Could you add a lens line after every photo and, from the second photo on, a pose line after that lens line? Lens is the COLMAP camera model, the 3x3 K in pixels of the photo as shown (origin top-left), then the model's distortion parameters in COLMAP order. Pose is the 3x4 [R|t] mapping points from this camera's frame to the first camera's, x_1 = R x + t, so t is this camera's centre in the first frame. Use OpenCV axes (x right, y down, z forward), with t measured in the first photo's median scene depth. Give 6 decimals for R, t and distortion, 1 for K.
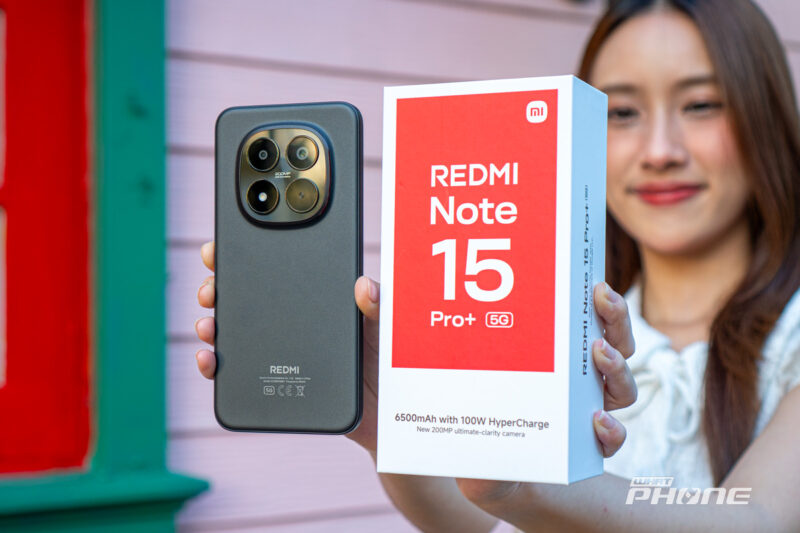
lens RADIAL K [[1205.5, 0, 411.5], [0, 1205.5, 254.7], [0, 0, 1]] dist [0.007767, 0.000000]
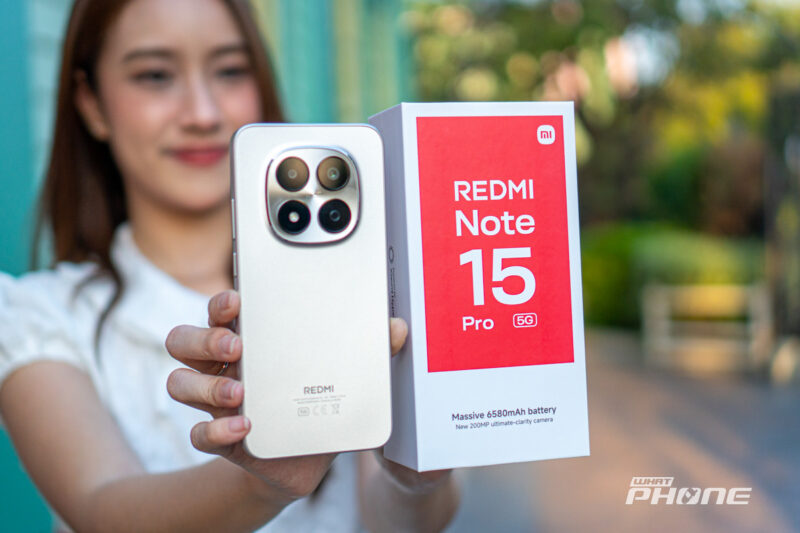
lens RADIAL K [[1205.5, 0, 395.3], [0, 1205.5, 204.4], [0, 0, 1]] dist [0.007767, 0.000000]
pose [[0.808196, -0.029536, 0.588172, -0.669963], [0.016999, 0.999495, 0.026832, -0.084406], [-0.588668, -0.011687, 0.808290, 0.164296]]
